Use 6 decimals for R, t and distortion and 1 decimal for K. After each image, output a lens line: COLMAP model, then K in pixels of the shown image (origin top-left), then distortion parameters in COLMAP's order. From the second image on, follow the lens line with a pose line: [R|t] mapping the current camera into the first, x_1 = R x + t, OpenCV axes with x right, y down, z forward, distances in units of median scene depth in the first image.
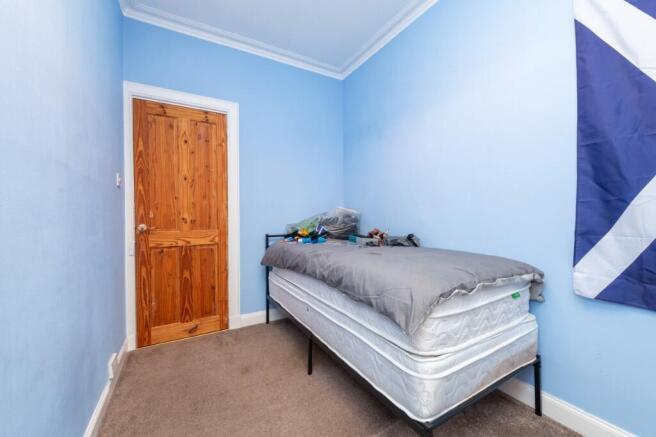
lens RADIAL K [[255.2, 0, 329.6], [0, 255.2, 217.1], [0, 0, 1]] dist [0.000817, -0.000047]
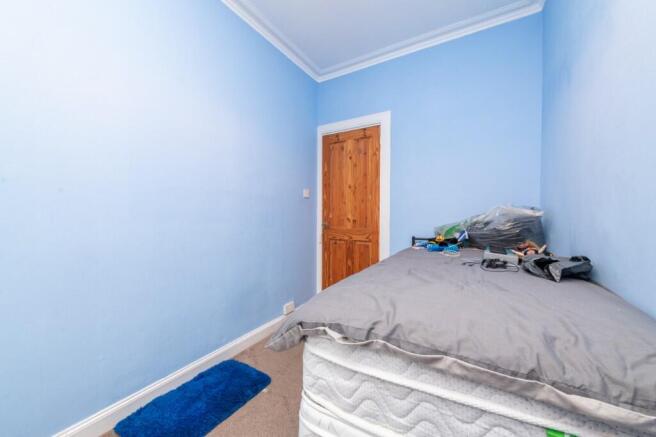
lens RADIAL K [[255.2, 0, 331.2], [0, 255.2, 218.0], [0, 0, 1]] dist [0.000817, -0.000047]
pose [[0.503005, 0.014606, -0.864160, 0.483964], [-0.007508, 0.999893, 0.012530, -0.013002], [0.864251, 0.000186, 0.503061, 0.282225]]
